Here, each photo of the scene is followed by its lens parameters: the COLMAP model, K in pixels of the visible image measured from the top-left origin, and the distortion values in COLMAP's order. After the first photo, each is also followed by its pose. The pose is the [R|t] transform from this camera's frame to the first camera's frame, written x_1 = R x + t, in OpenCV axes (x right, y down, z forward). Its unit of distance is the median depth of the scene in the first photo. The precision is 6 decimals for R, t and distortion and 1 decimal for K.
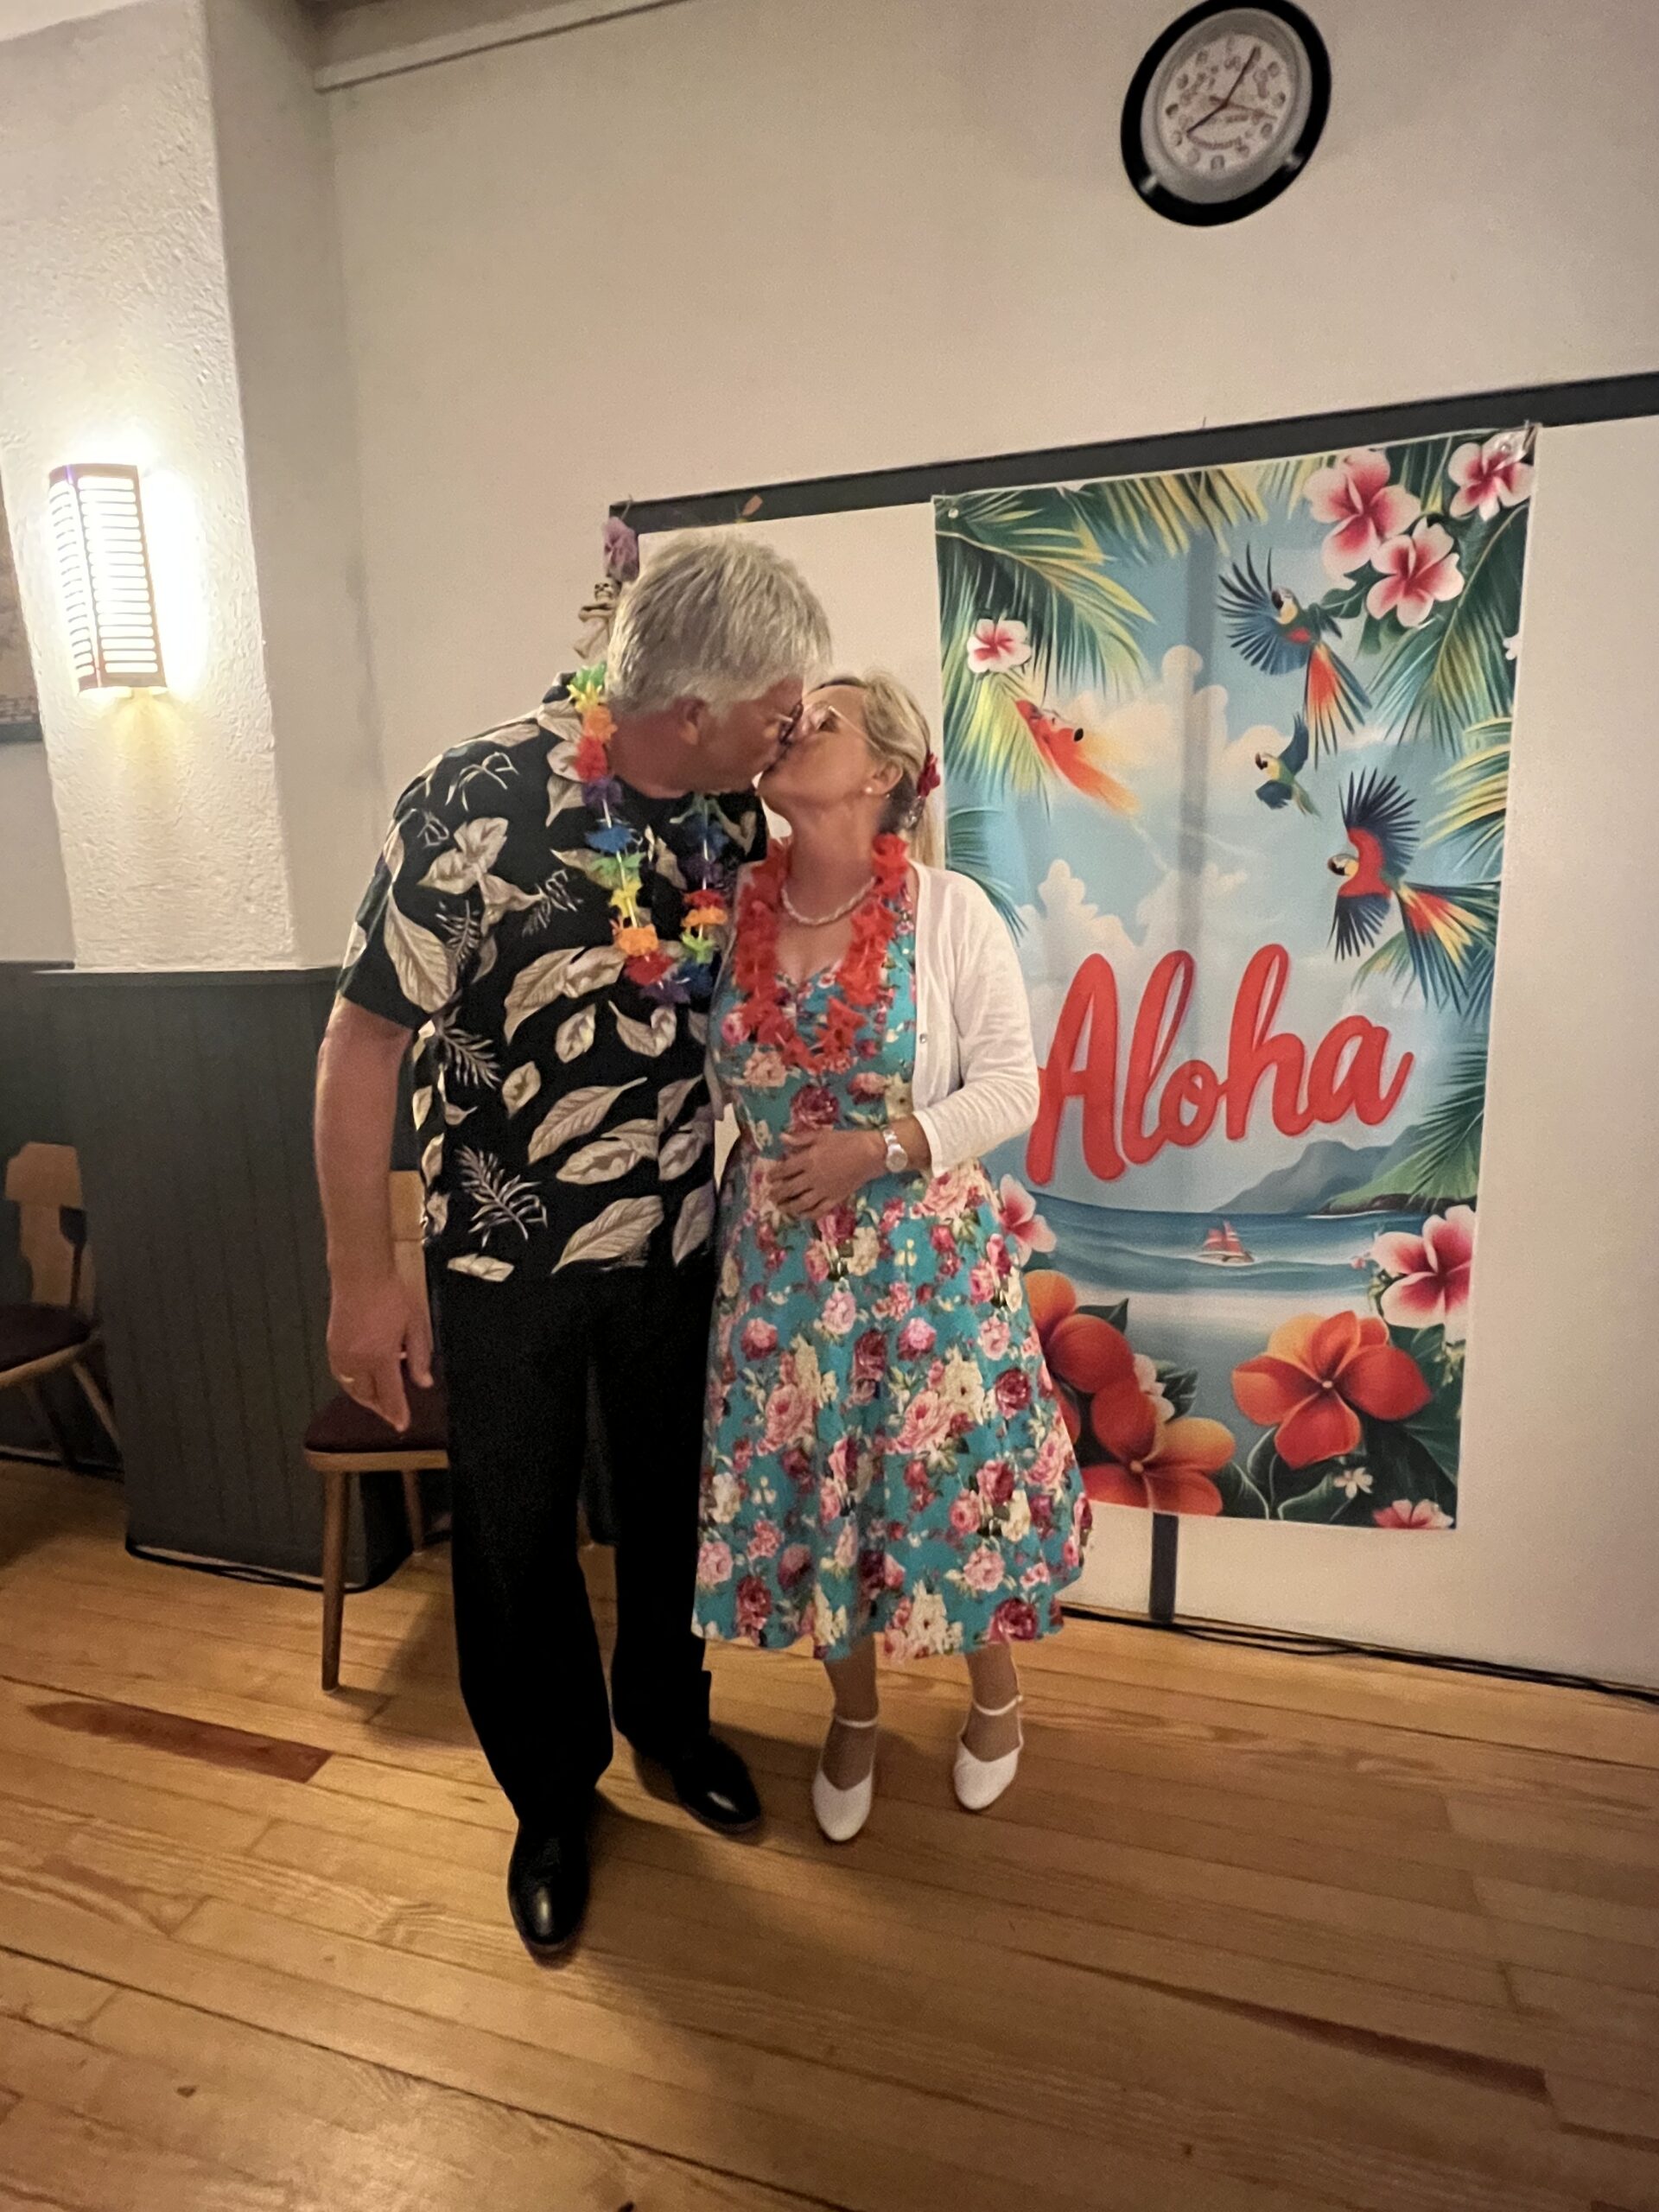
lens RADIAL K [[1097.7, 0, 822.8], [0, 1097.7, 1106.0], [0, 0, 1]] dist [-0.011459, 0.003616]
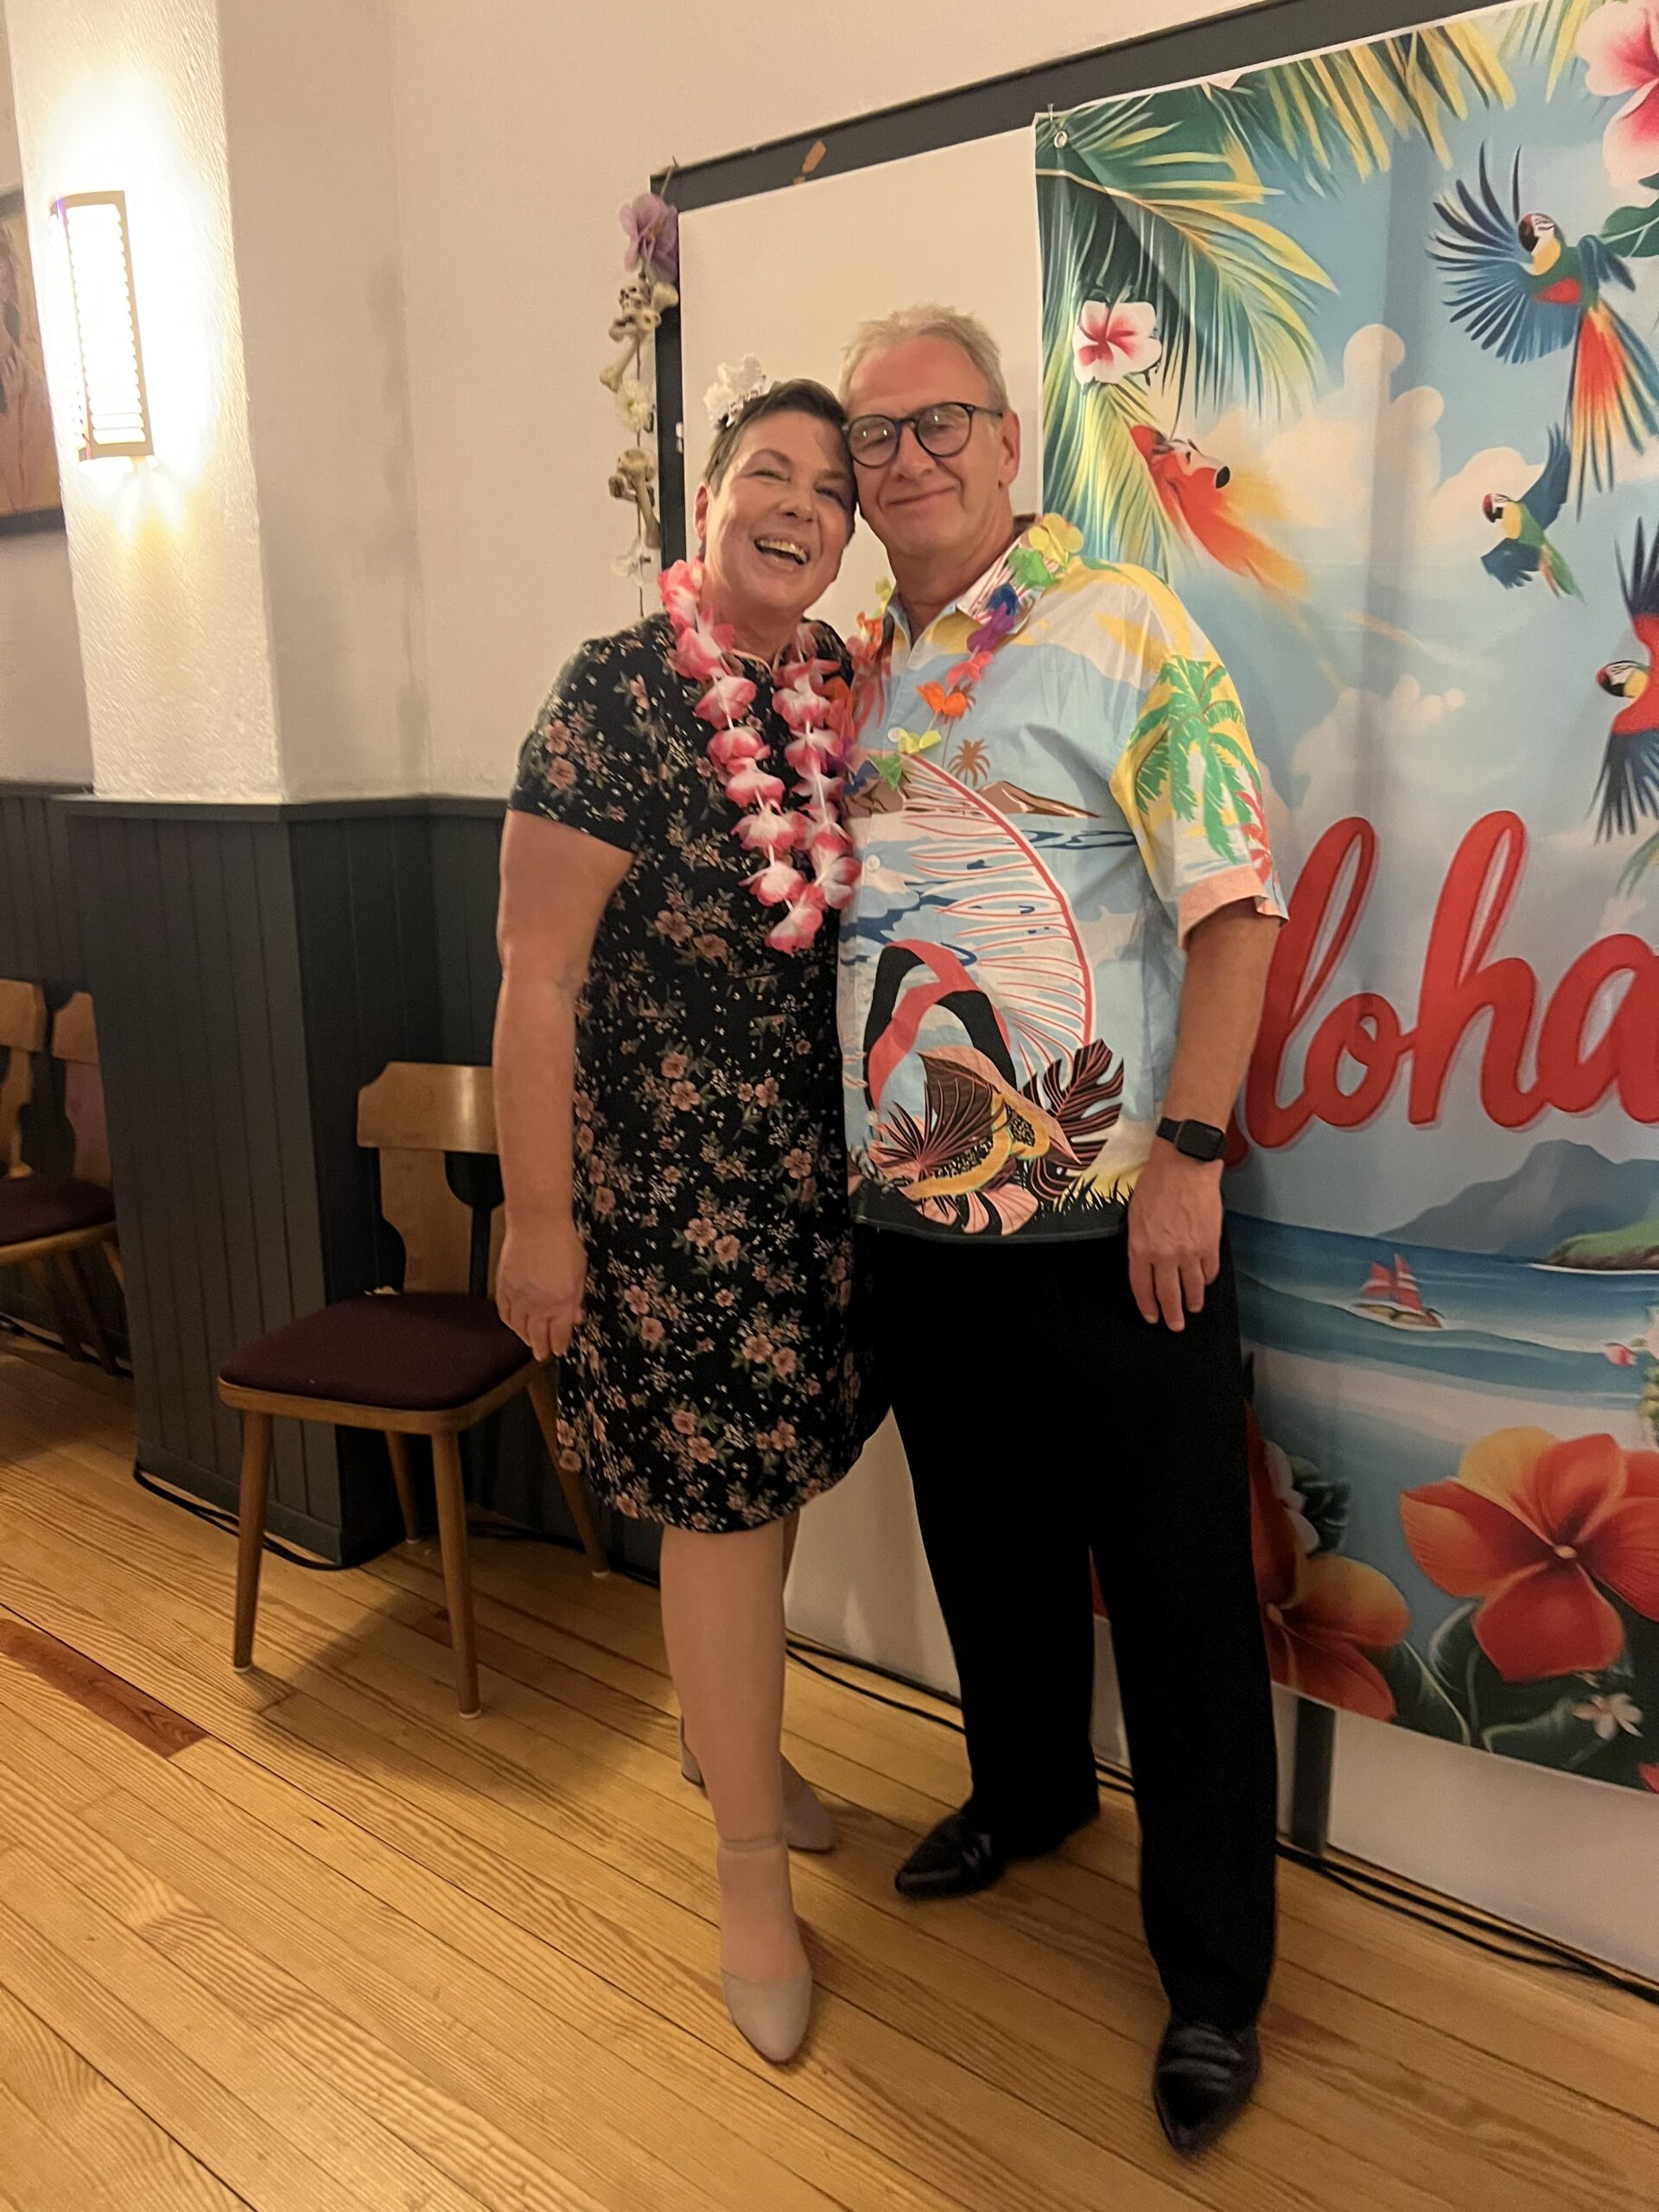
lens RADIAL K [[1655.0, 0, 821.3], [0, 1655.0, 1092.4], [0, 0, 1]] dist [0.047340, -0.050588]
pose [[0.926770, 0.091466, -0.364323, 0.414779], [-0.073966, 0.995348, 0.061734, -0.019734], [0.368275, -0.030266, 0.929224, -0.012684]]
